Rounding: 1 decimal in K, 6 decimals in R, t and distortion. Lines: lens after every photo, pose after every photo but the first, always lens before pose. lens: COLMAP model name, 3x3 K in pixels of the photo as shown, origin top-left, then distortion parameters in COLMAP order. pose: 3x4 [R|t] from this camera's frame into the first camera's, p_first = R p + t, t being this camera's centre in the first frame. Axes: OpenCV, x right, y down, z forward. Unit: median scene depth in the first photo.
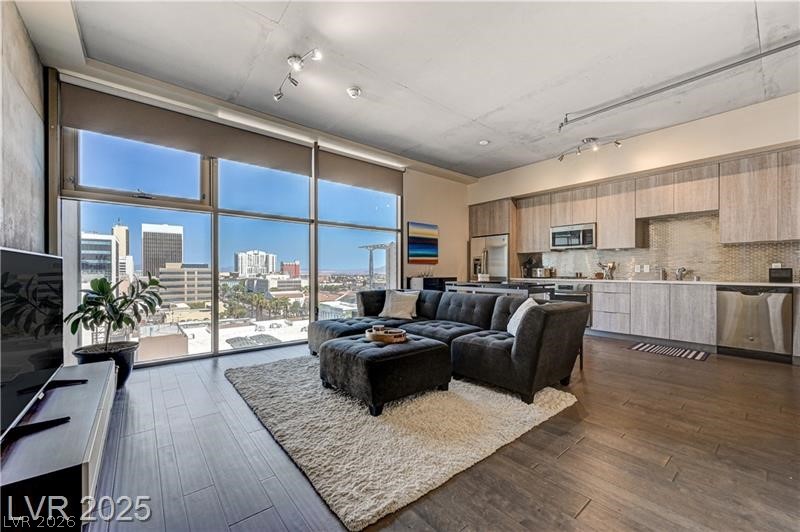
lens RADIAL K [[317.3, 0, 403.3], [0, 317.3, 270.0], [0, 0, 1]] dist [-0.000327, 0.000254]
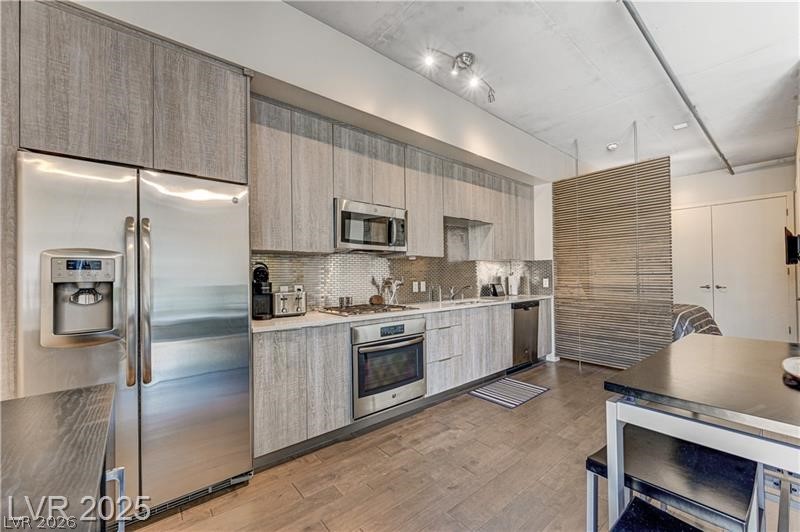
lens RADIAL K [[317.3, 0, 403.3], [0, 317.3, 270.0], [0, 0, 1]] dist [-0.000327, 0.000254]
pose [[0.005258, 0.017156, 0.999839, 0.030300], [0.008304, 0.999818, -0.017199, -0.030184], [-0.999952, 0.008393, 0.005114, 1.049204]]
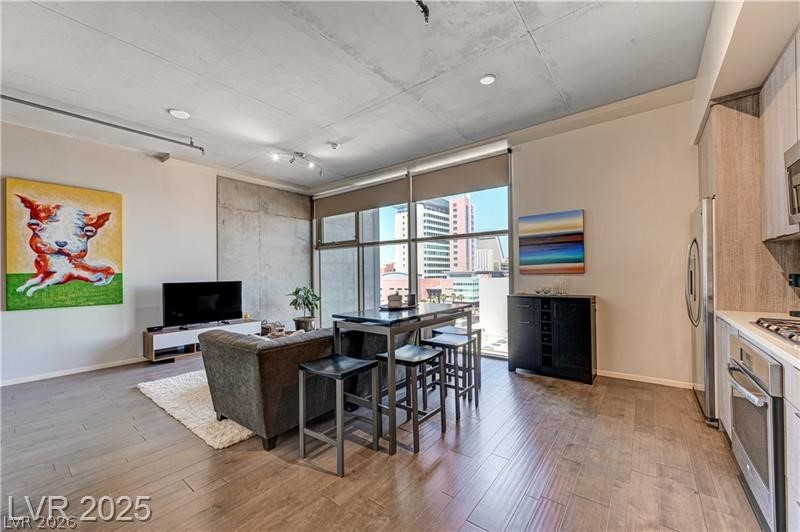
lens RADIAL K [[315.1, 0, 403.9], [0, 315.1, 272.5], [0, 0, 1]] dist [-0.001581, 0.000157]
pose [[0.216208, -0.006512, -0.976326, 0.775544], [0.014945, 0.999883, -0.003360, -0.030602], [0.976233, -0.013865, 0.216280, 0.679235]]
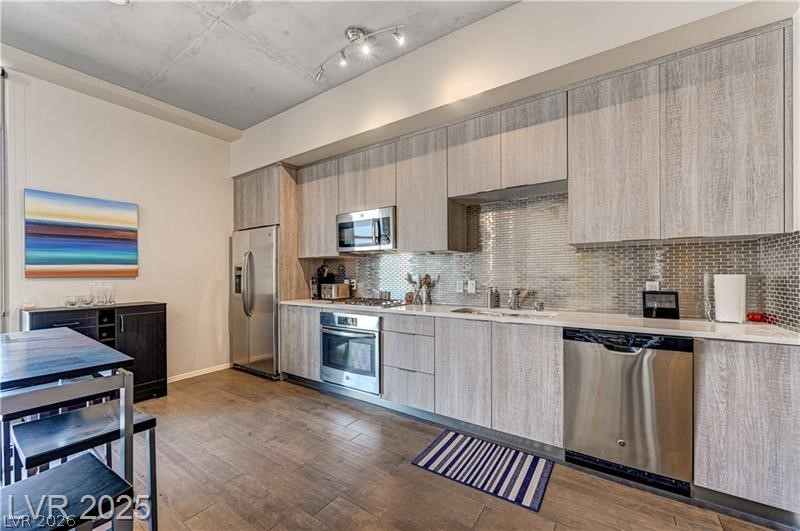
lens RADIAL K [[315.1, 0, 403.9], [0, 315.1, 272.0], [0, 0, 1]] dist [-0.001581, 0.000157]
pose [[0.961000, -0.004603, 0.276509, 0.487876], [0.005268, 0.999985, -0.001660, -0.031149], [-0.276497, 0.003052, 0.961010, 0.475164]]
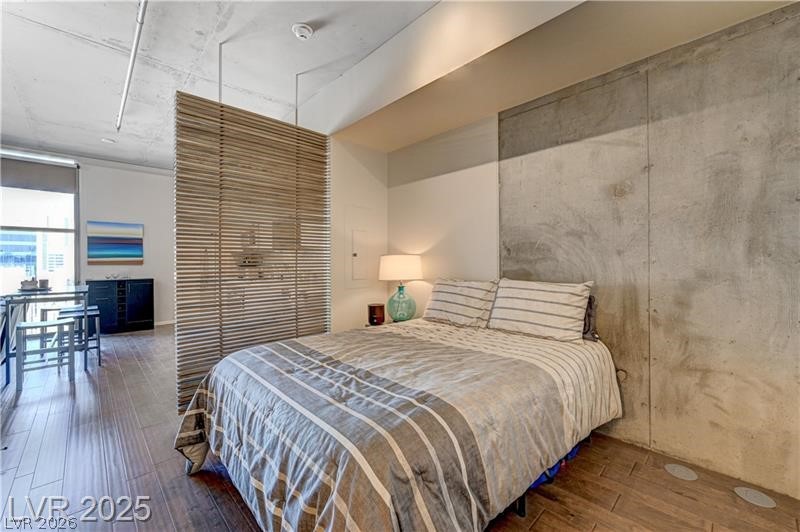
lens RADIAL K [[325.9, 0, 399.9], [0, 325.9, 262.7], [0, 0, 1]] dist [0.001361, 0.000256]
pose [[0.997340, -0.004162, 0.072772, 1.019553], [0.003819, 0.999981, 0.004852, -0.033372], [-0.072791, -0.004562, 0.997337, -0.046581]]
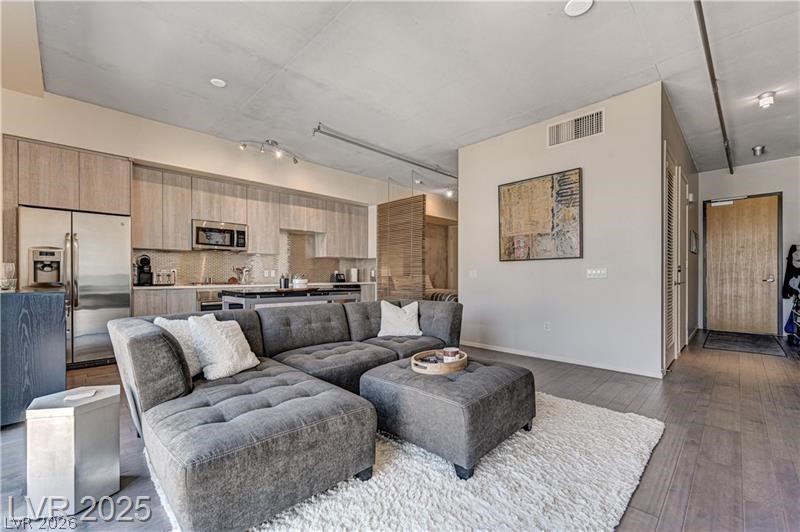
lens RADIAL K [[336.7, 0, 404.5], [0, 336.7, 274.5], [0, 0, 1]] dist [0.001525, 0.000020]
pose [[-0.088768, 0.002465, 0.996049, -0.466380], [-0.003206, 0.999991, -0.002761, 0.001604], [-0.996047, -0.003438, -0.088759, 0.645282]]
